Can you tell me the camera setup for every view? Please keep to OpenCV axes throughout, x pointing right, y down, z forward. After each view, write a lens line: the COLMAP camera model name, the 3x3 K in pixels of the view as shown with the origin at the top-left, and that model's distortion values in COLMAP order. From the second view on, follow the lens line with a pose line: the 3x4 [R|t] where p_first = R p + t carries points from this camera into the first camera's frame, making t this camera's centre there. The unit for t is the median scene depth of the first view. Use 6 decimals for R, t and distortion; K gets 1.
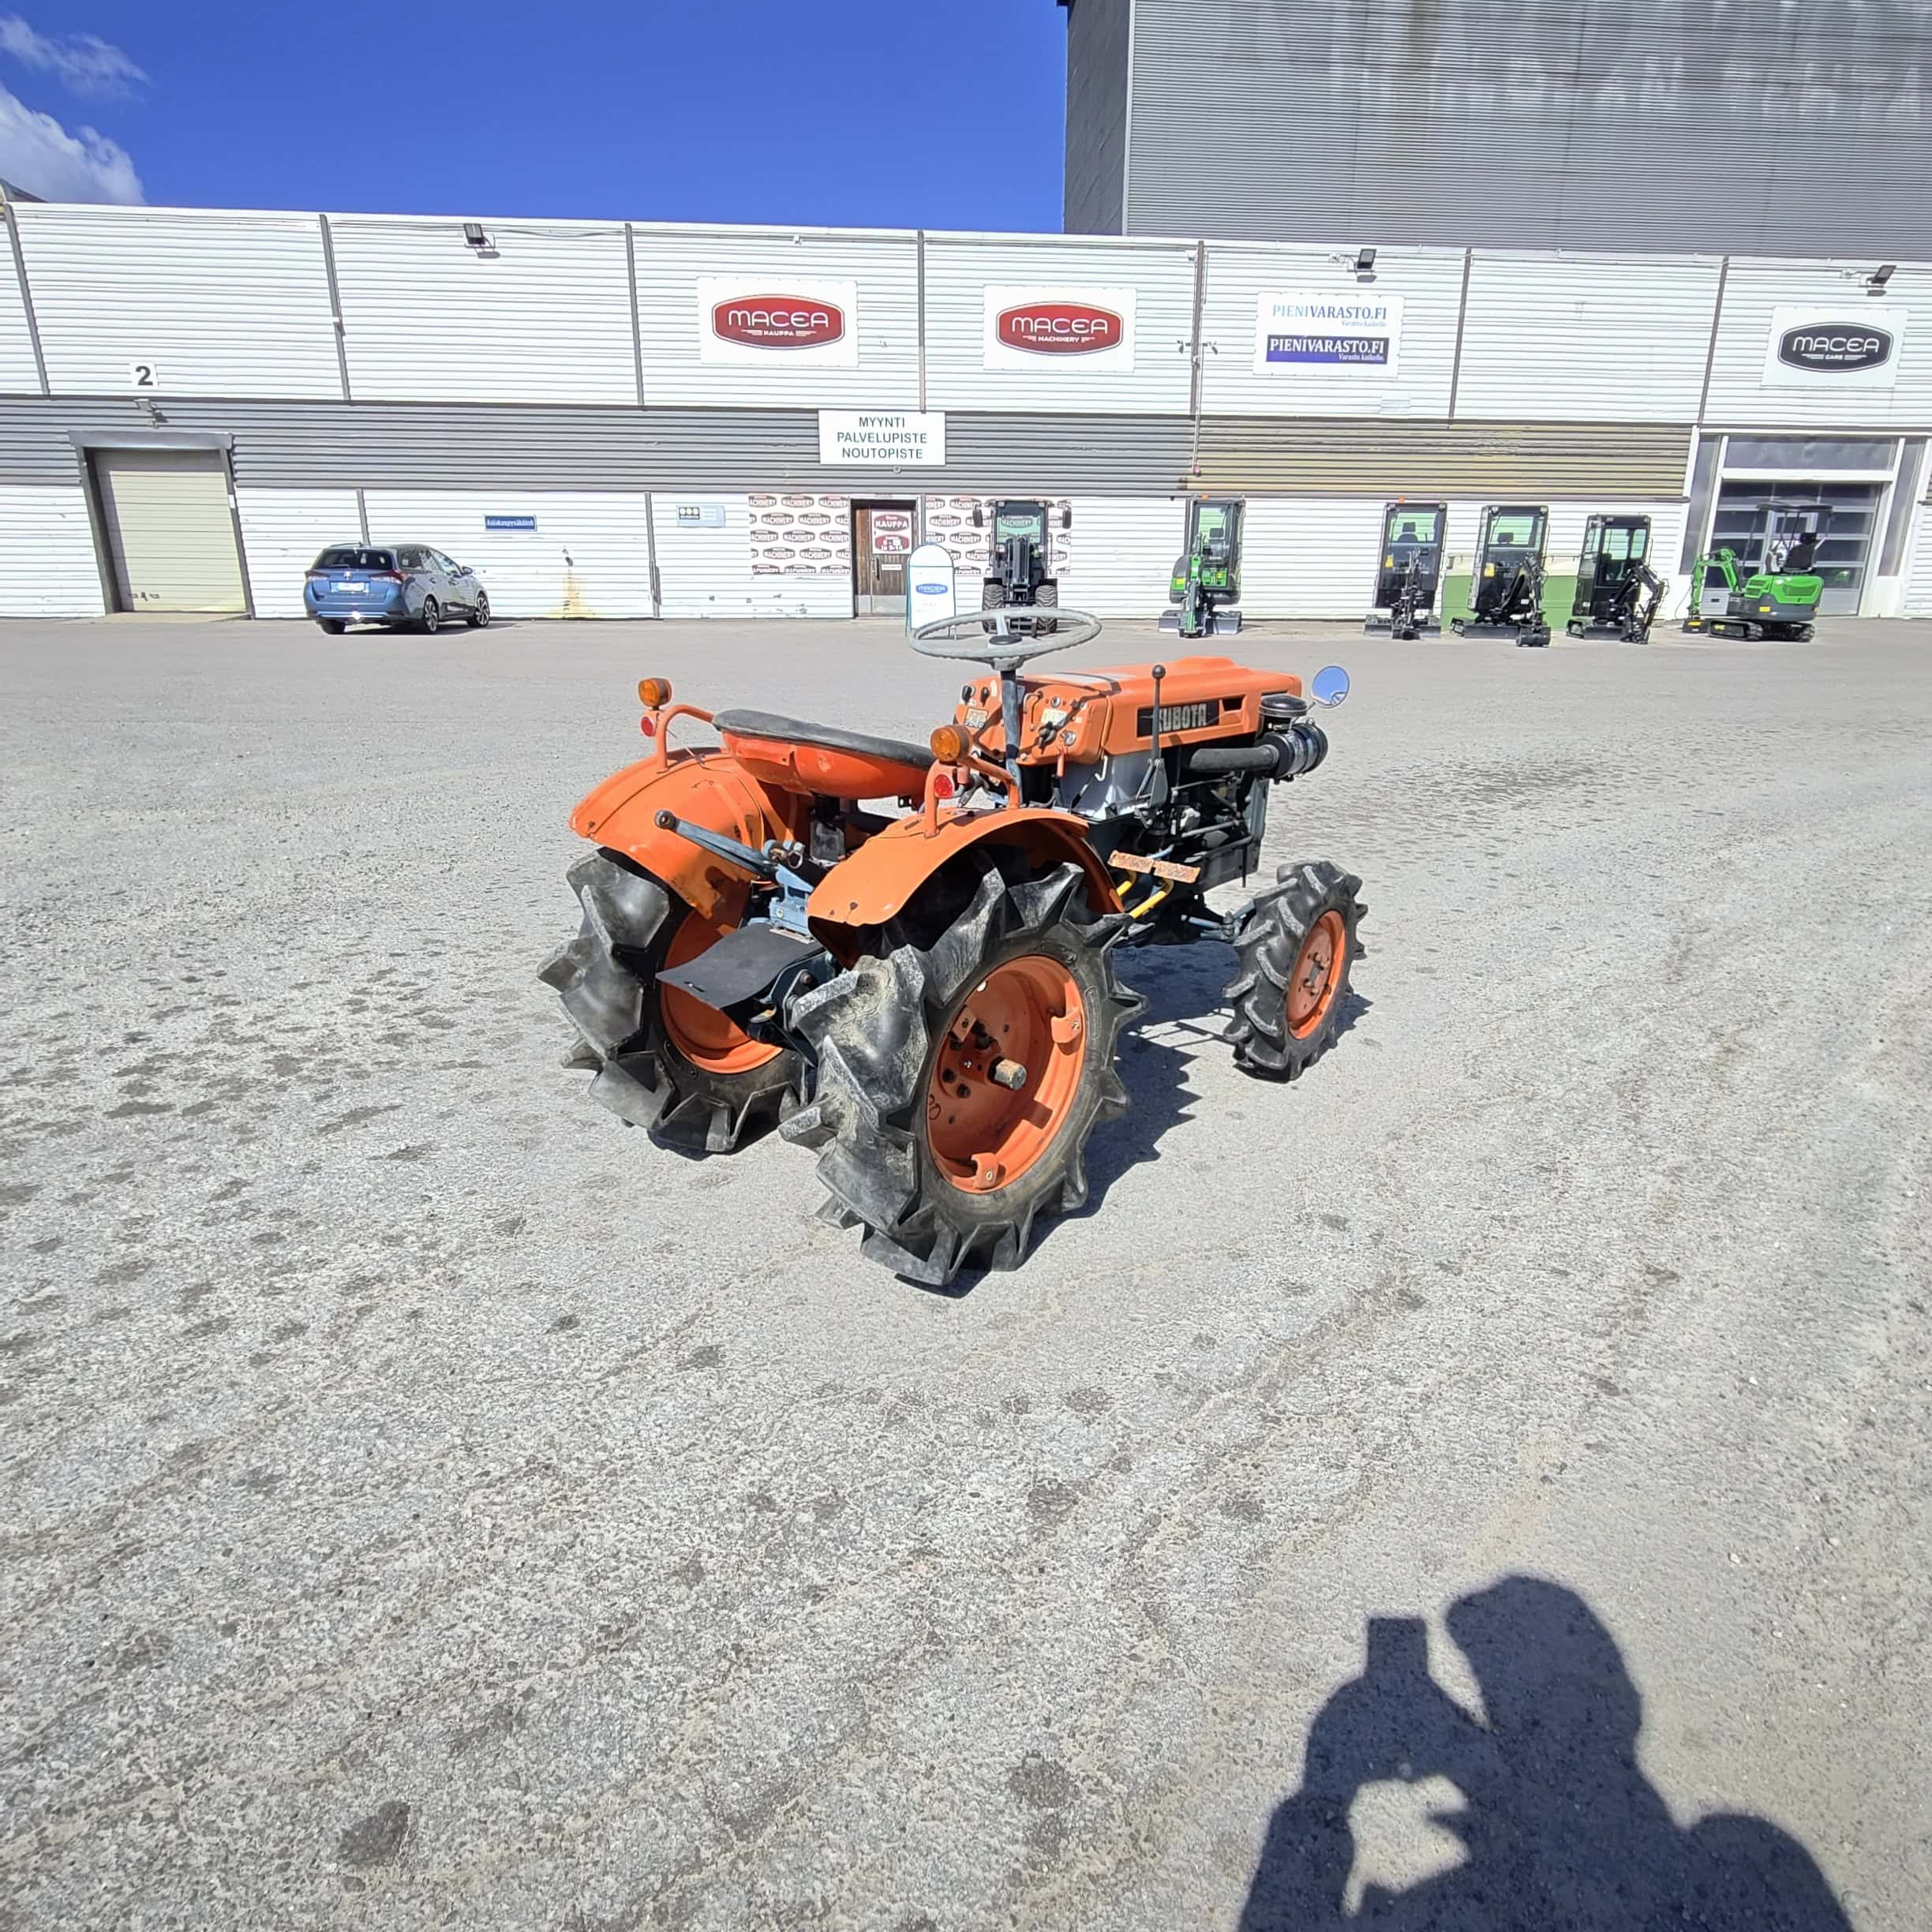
lens RADIAL K [[1198.6, 0, 982.3], [0, 1198.6, 971.2], [0, 0, 1]] dist [0.003415, -0.002005]
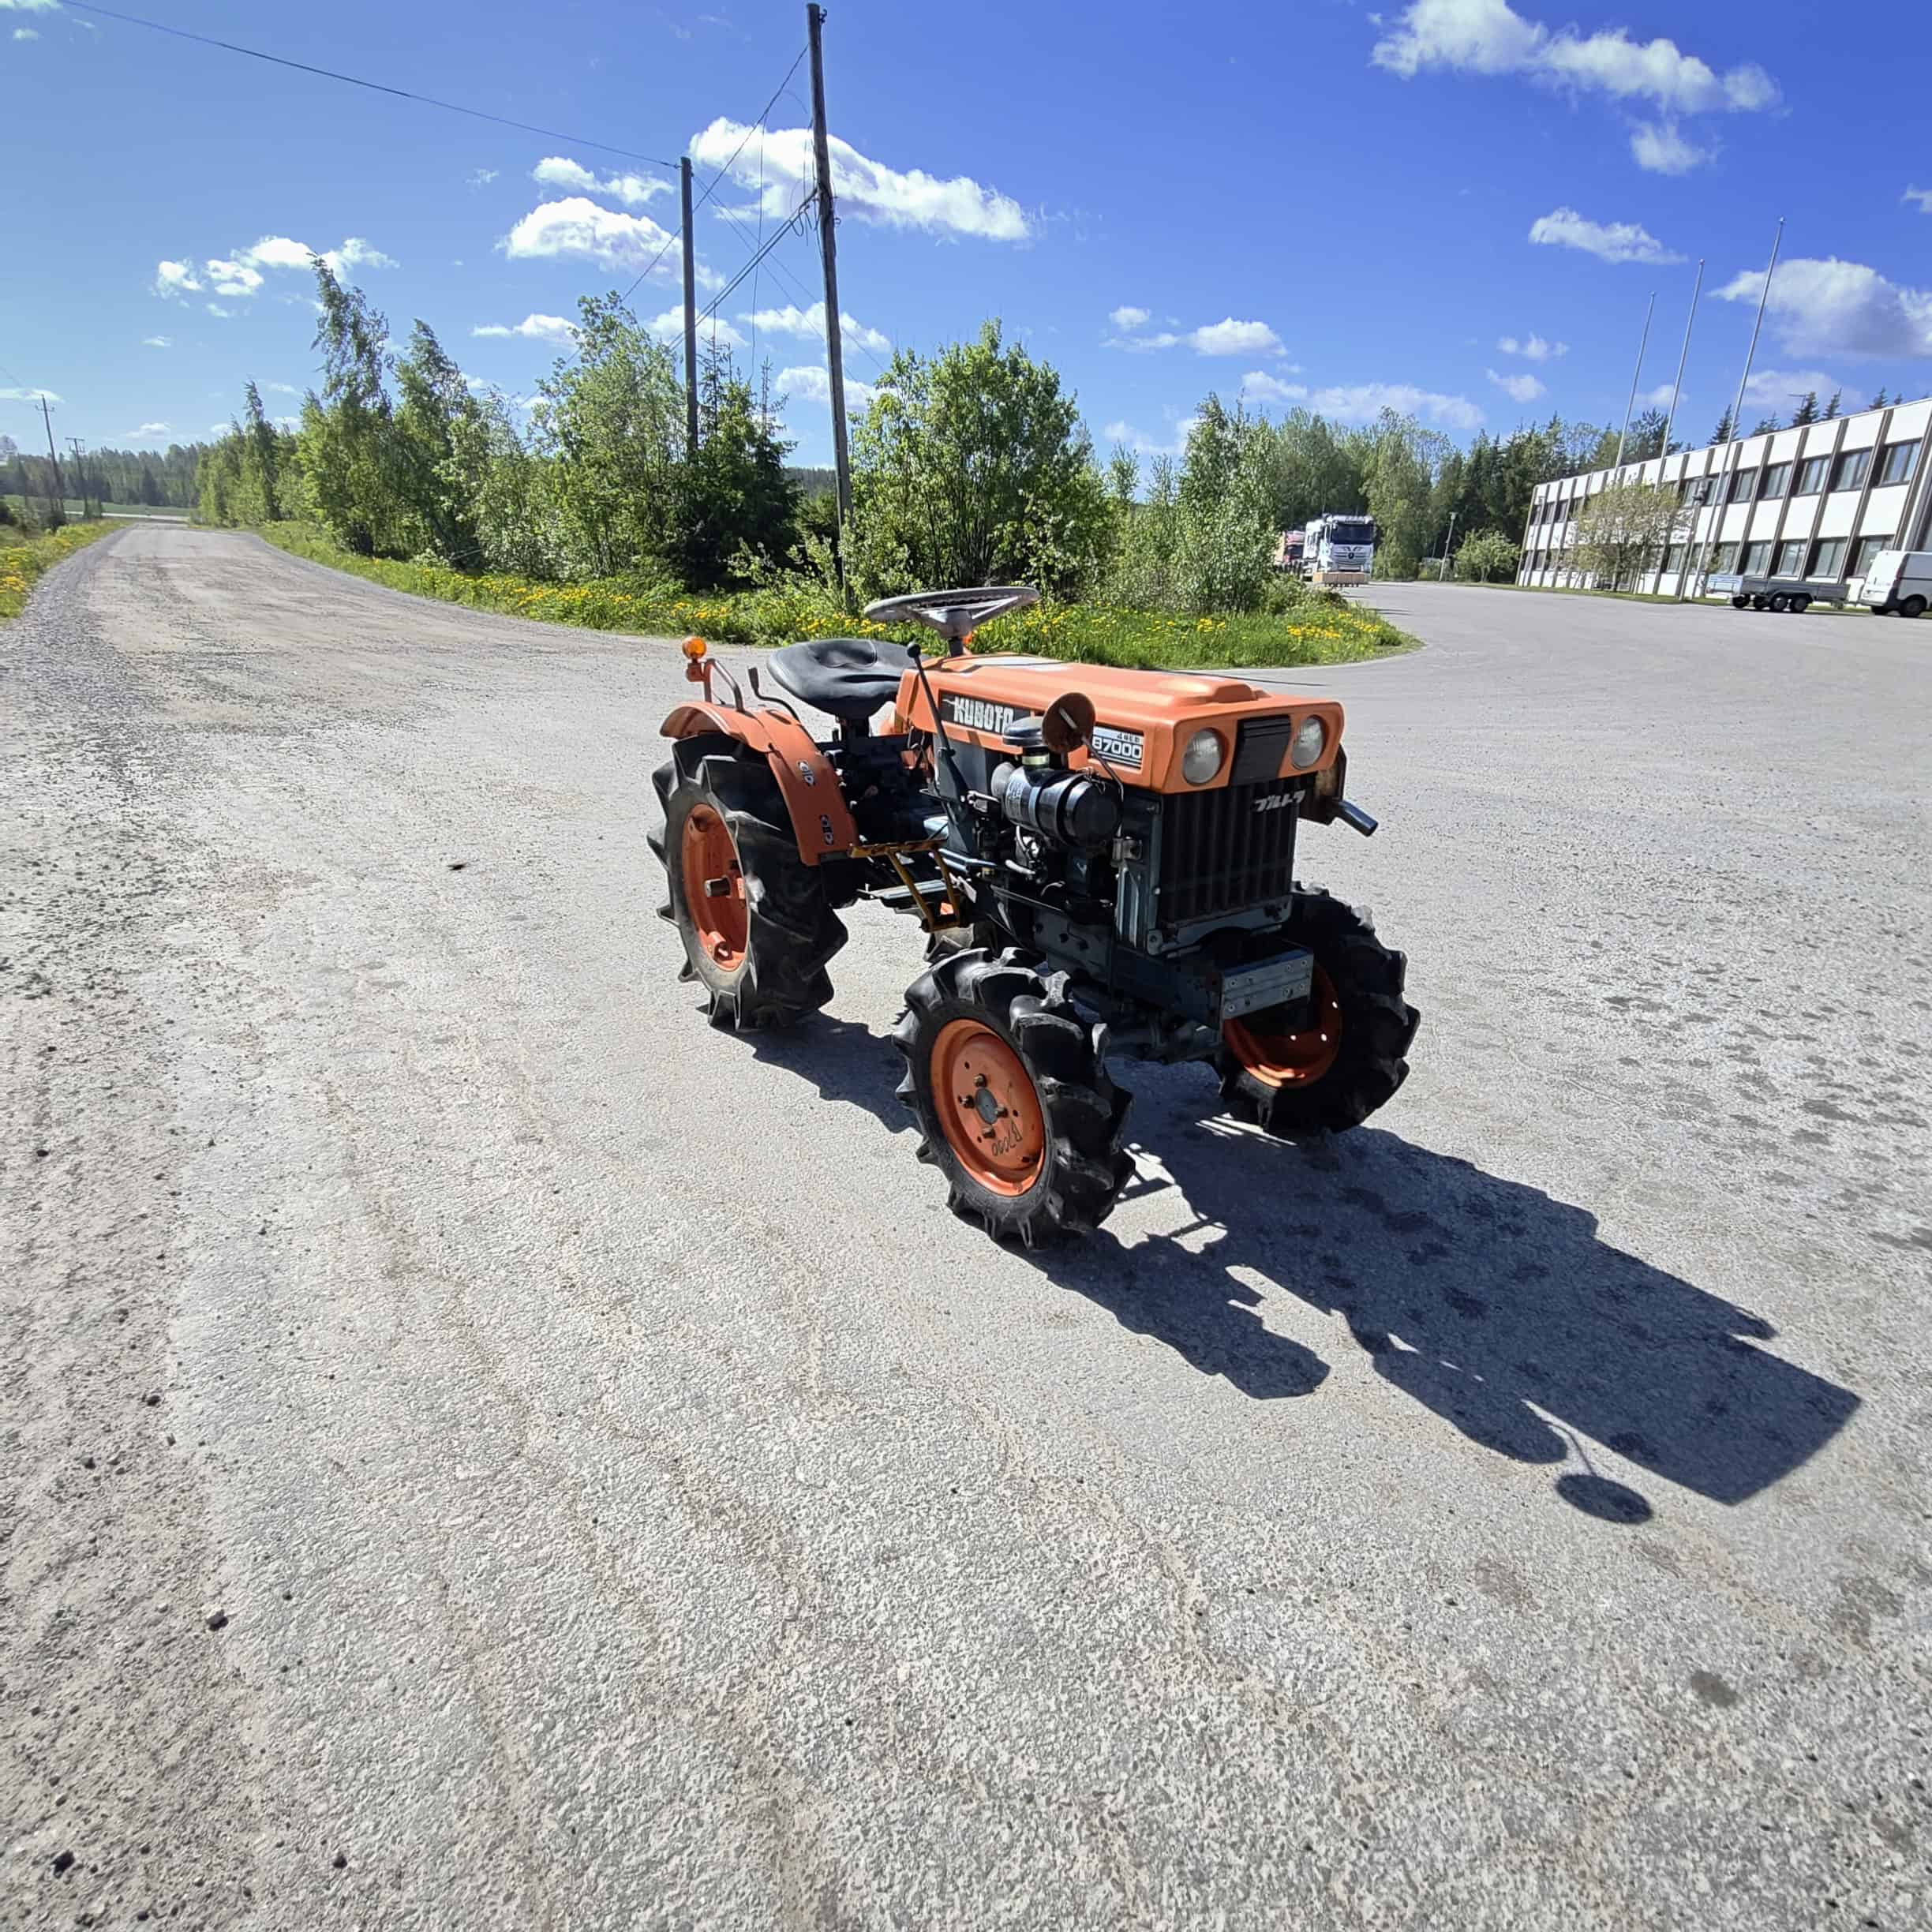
lens RADIAL K [[1207.1, 0, 981.7], [0, 1207.1, 954.7], [0, 0, 1]] dist [0.006299, -0.001523]
pose [[-0.254304, 0.290834, -0.922358, 0.129816], [-0.333078, 0.869029, 0.365851, -0.047997], [0.907958, 0.400255, -0.124128, 0.148162]]
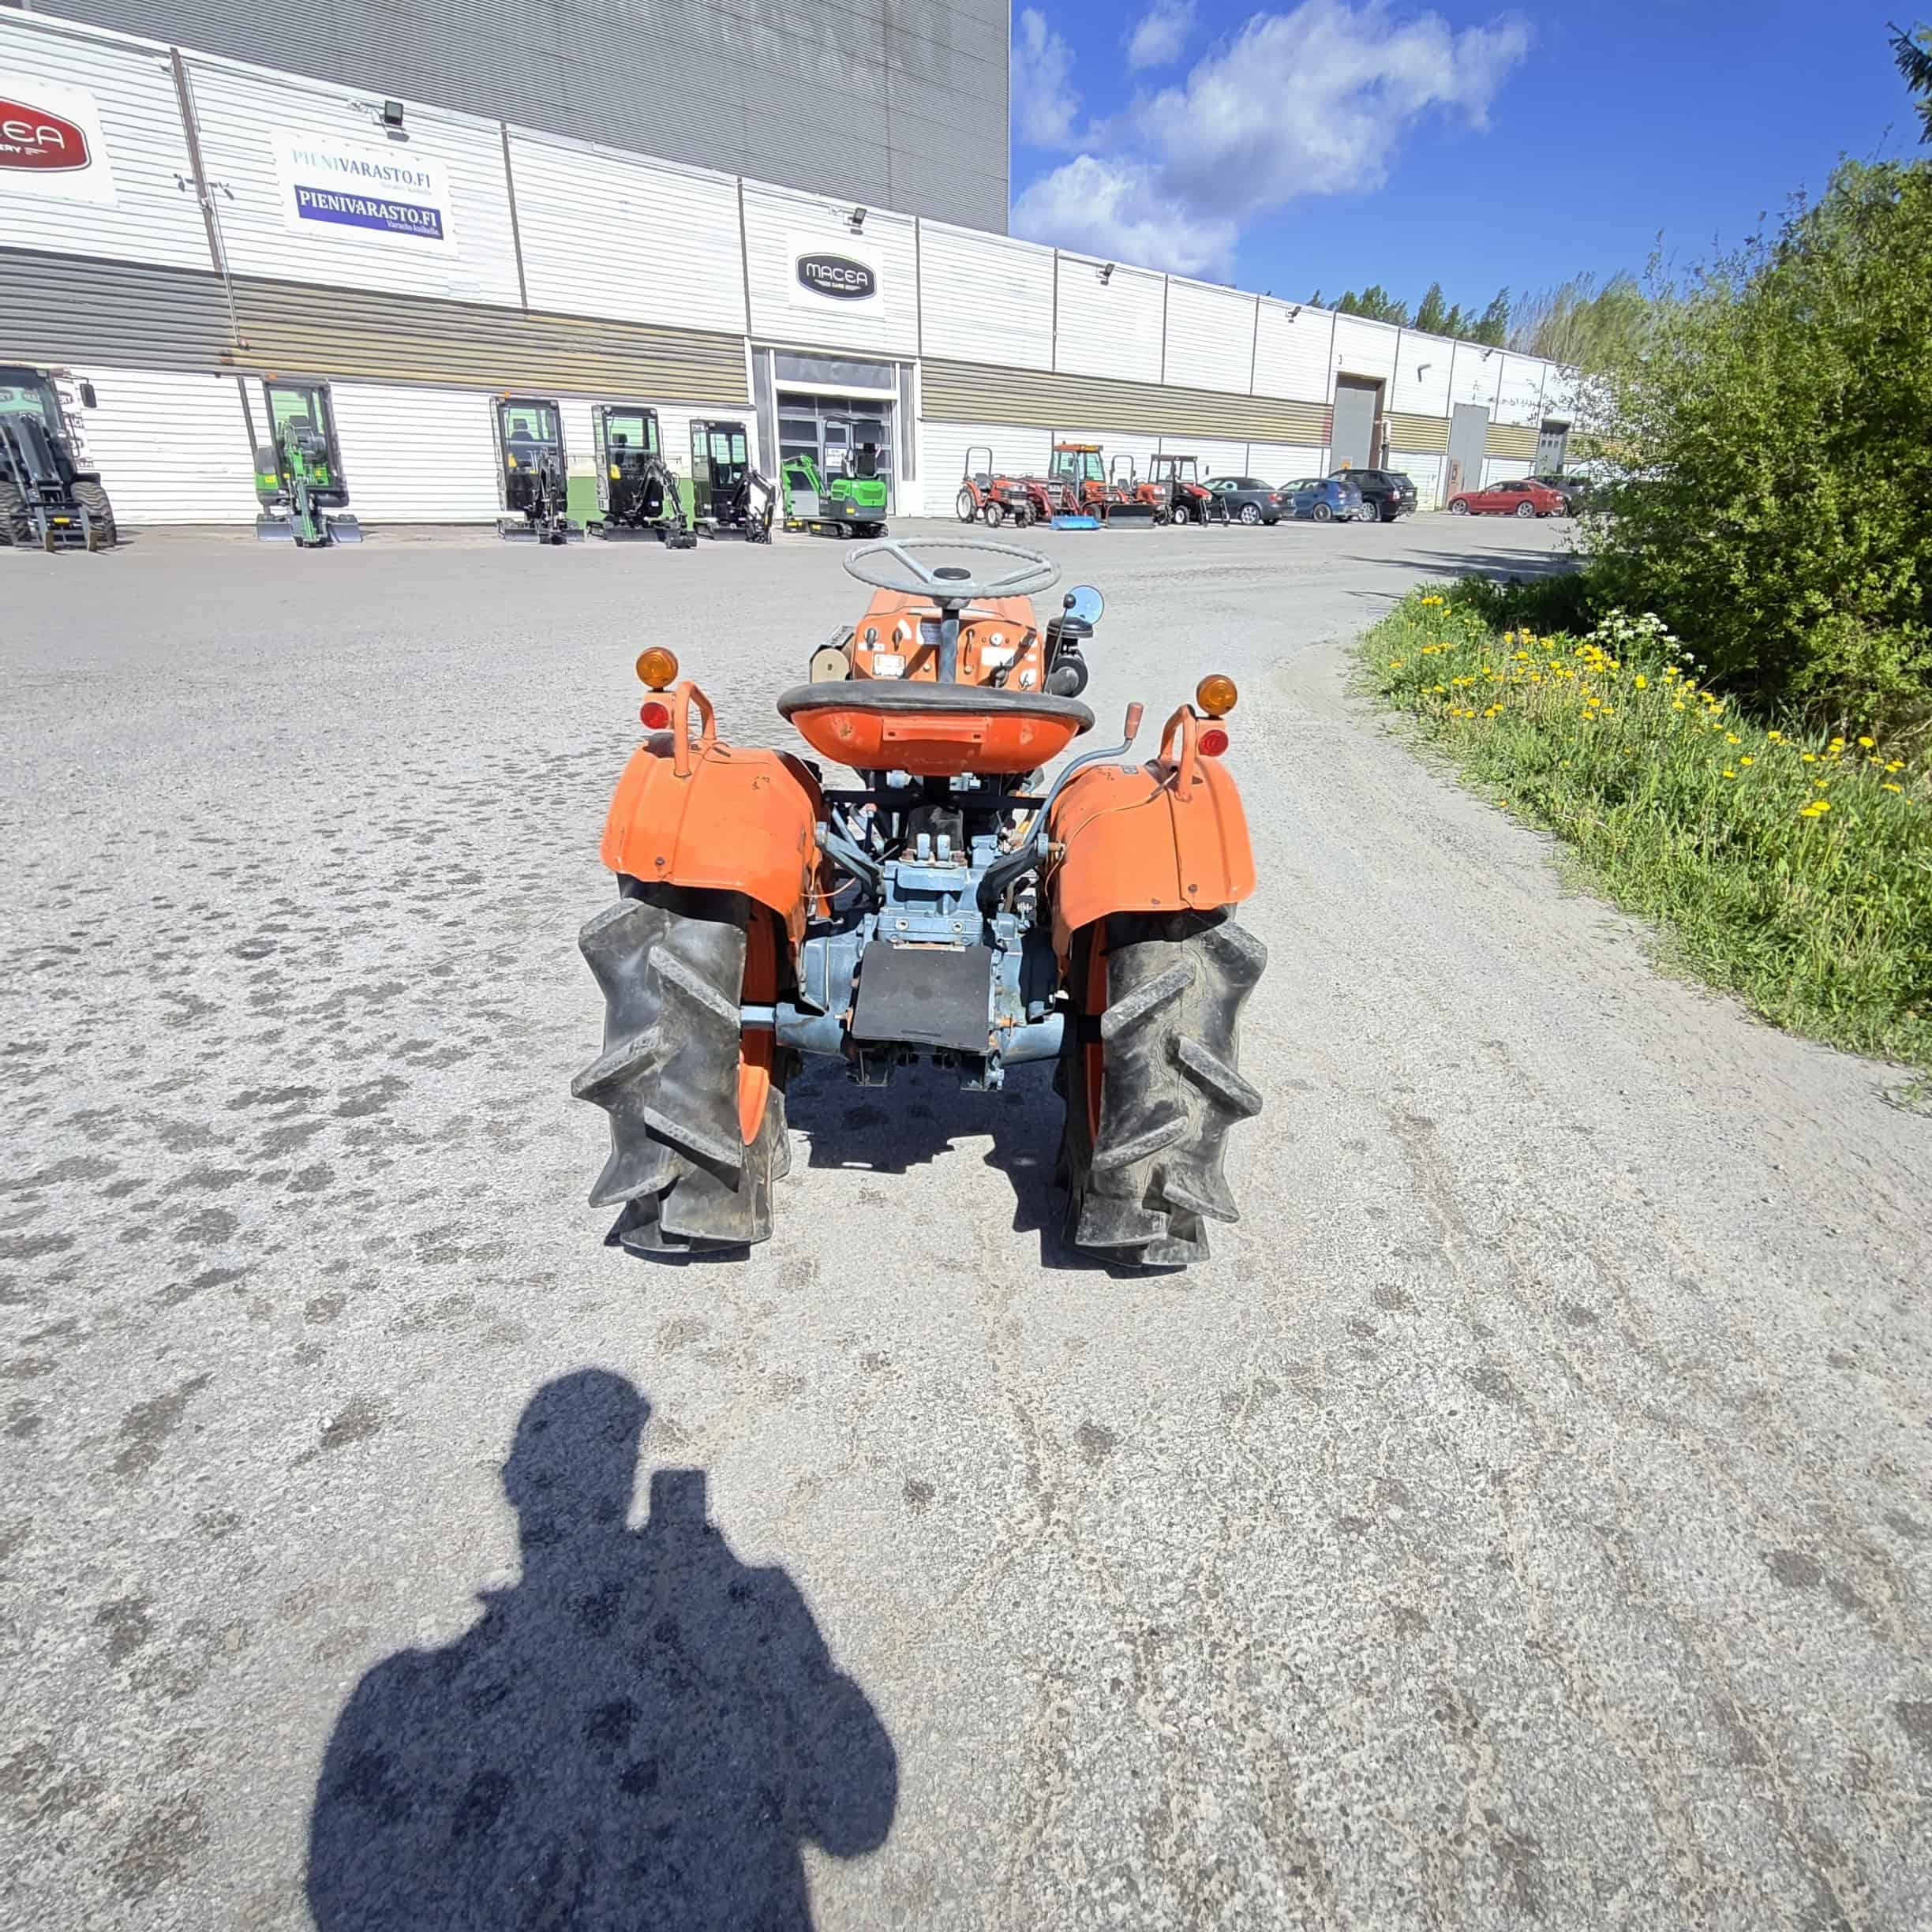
lens RADIAL K [[1201.6, 0, 984.1], [0, 1201.6, 966.0], [0, 0, 1]] dist [0.004352, -0.000339]
pose [[0.747549, -0.240112, 0.619287, -0.067313], [0.196222, 0.970592, 0.139459, -0.012992], [-0.634561, 0.017265, 0.772680, 0.034380]]
